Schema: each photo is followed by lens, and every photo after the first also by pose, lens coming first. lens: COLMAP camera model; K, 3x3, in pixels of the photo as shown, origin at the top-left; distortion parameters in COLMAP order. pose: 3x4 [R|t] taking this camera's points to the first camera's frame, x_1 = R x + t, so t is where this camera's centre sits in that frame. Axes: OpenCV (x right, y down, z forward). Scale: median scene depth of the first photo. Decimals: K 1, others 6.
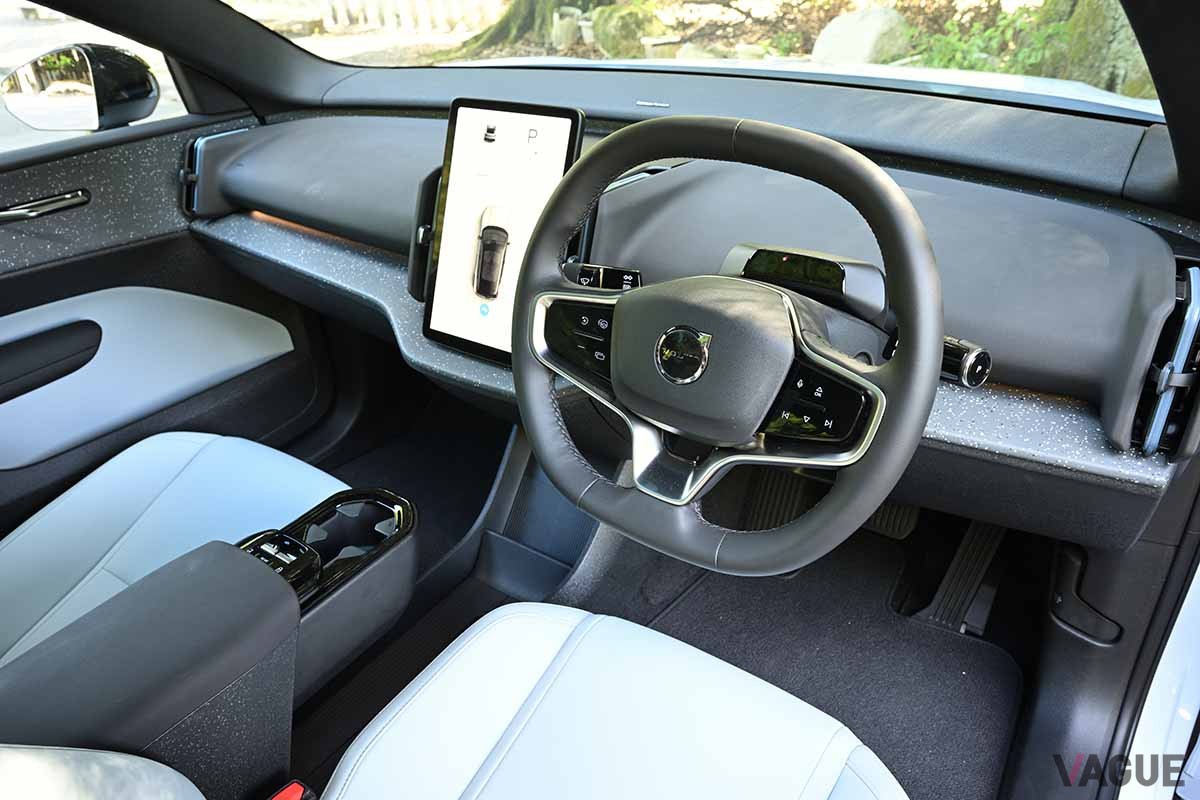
lens RADIAL K [[850.1, 0, 600.0], [0, 850.1, 400.0], [0, 0, 1]] dist [-0.001705, -0.000227]
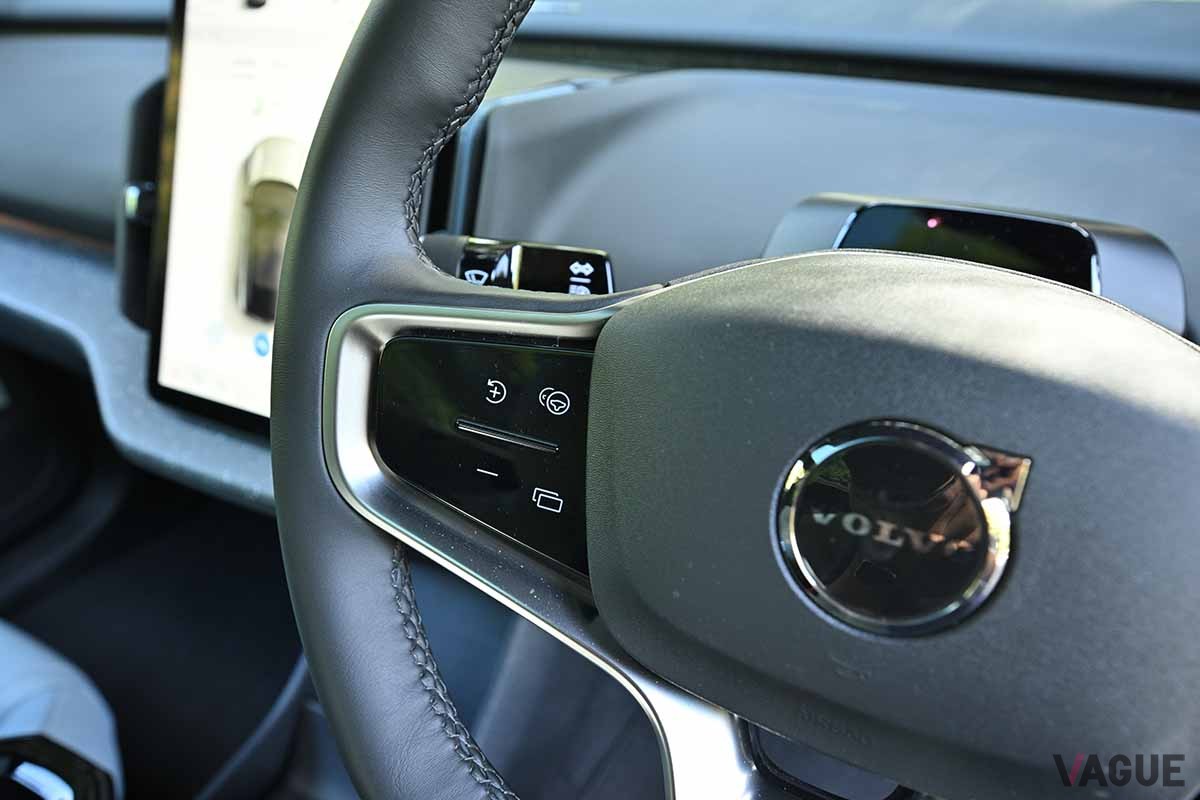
lens RADIAL K [[831.2, 0, 600.0], [0, 831.2, 400.0], [0, 0, 1]] dist [-0.003862, -0.000432]
pose [[0.984783, -0.036136, 0.169993, -0.028915], [0.039252, 0.999117, -0.015003, -0.073926], [-0.169300, 0.021447, 0.985331, 0.602717]]
